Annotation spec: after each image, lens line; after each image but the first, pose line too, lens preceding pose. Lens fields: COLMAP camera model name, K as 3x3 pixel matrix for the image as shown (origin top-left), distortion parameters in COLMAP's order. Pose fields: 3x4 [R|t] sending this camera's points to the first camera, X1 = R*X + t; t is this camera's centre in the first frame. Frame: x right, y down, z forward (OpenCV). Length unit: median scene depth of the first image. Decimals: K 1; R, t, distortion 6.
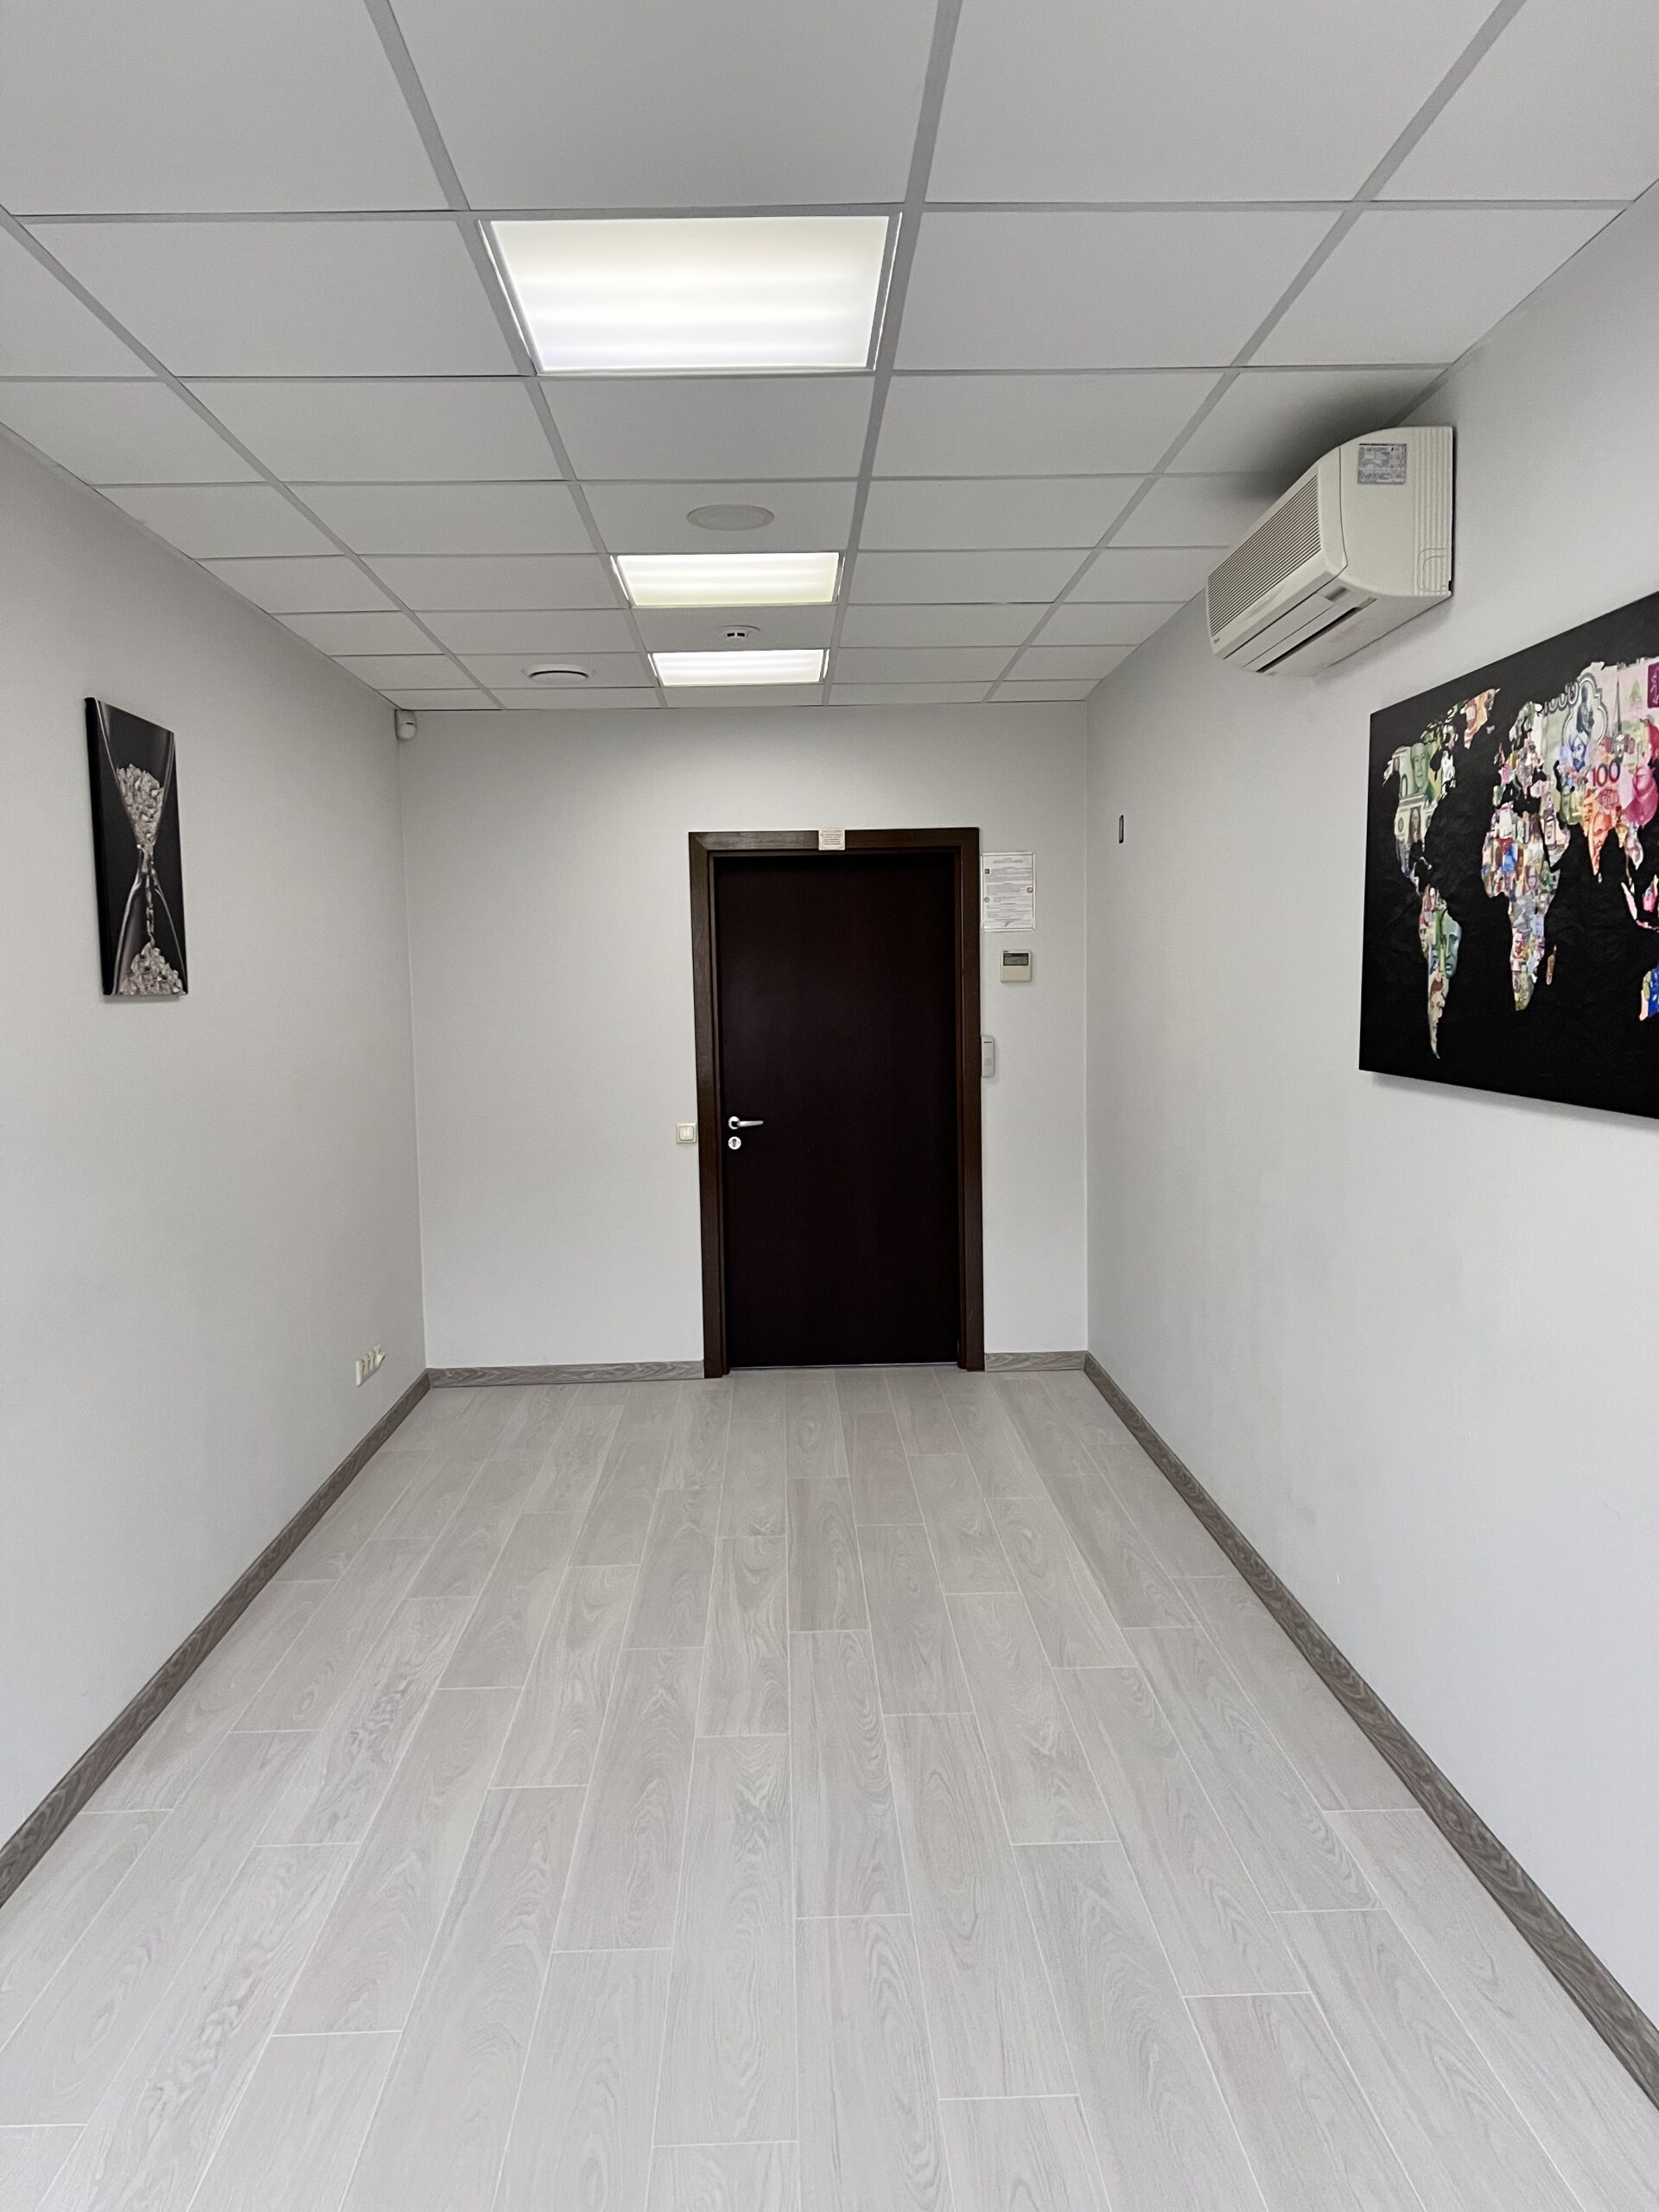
lens RADIAL K [[1671.5, 0, 820.4], [0, 1671.5, 1109.4], [0, 0, 1]] dist [0.016218, -0.001307]
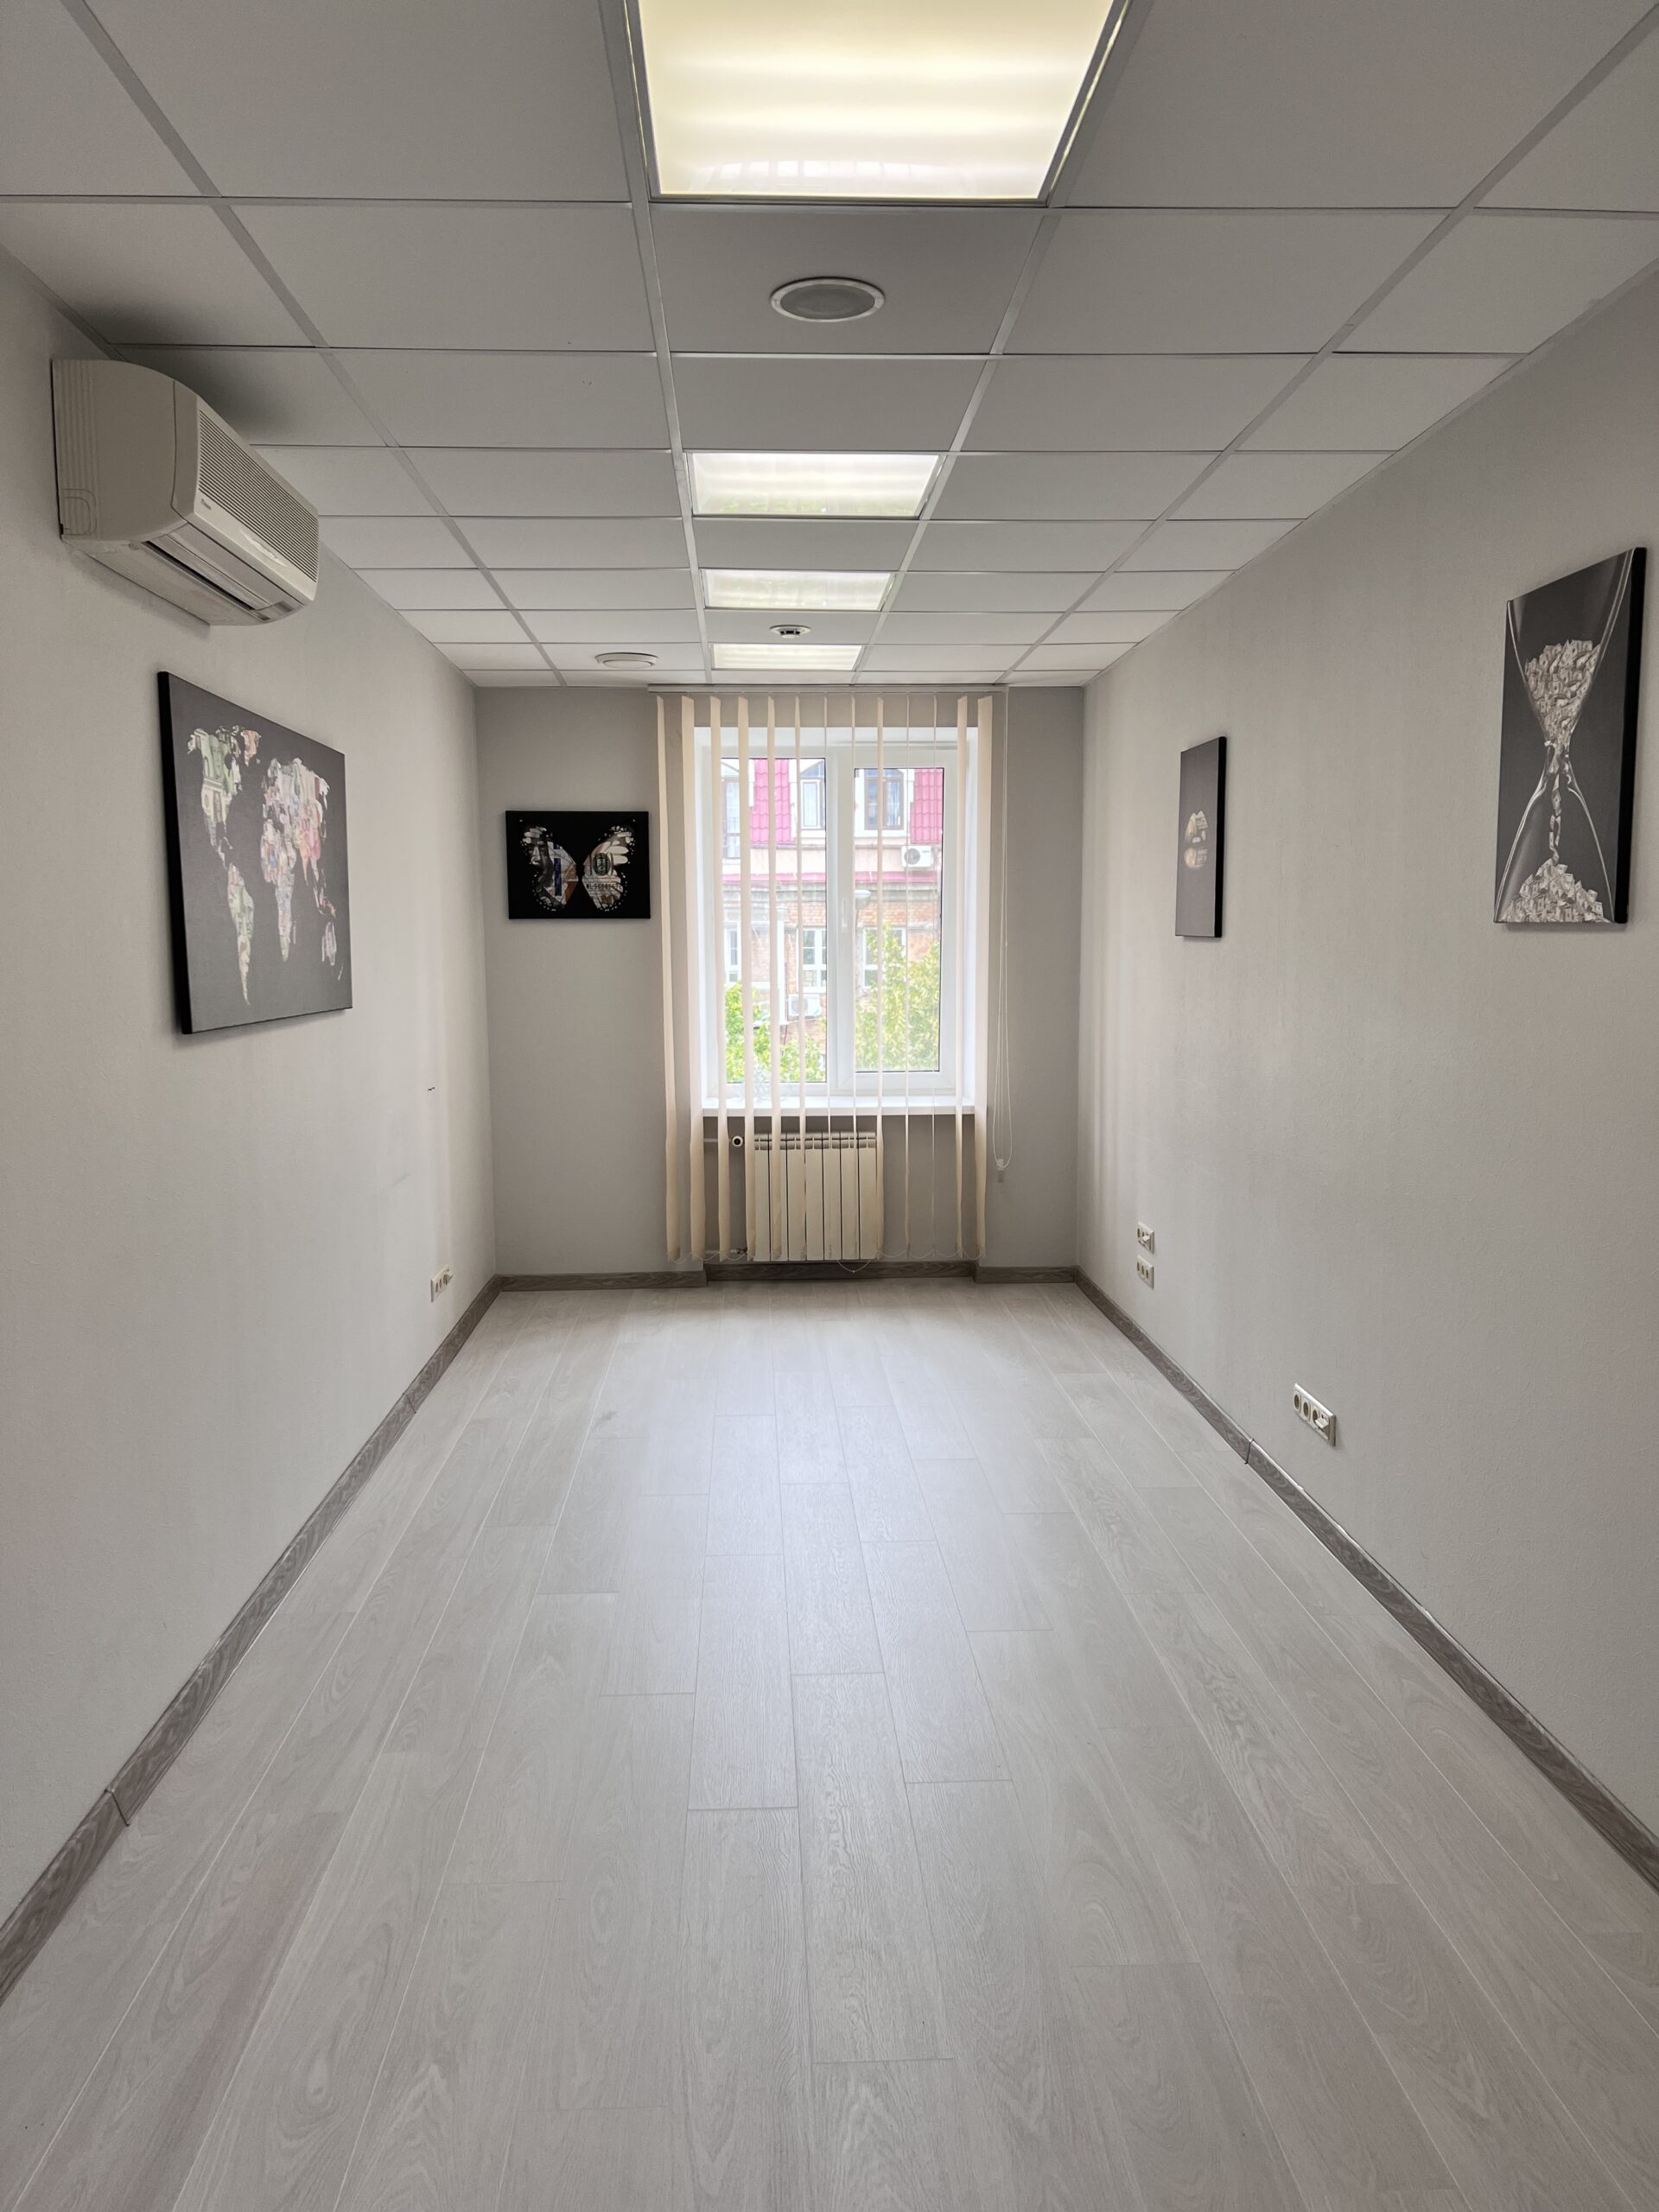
lens RADIAL K [[1671.5, 0, 823.5], [0, 1671.5, 1098.8], [0, 0, 1]] dist [0.016218, -0.001307]
pose [[-0.999448, 0.029245, -0.015761, -0.036116], [0.025997, 0.983861, 0.177036, -0.164702], [0.020684, 0.176529, -0.984078, 2.163081]]
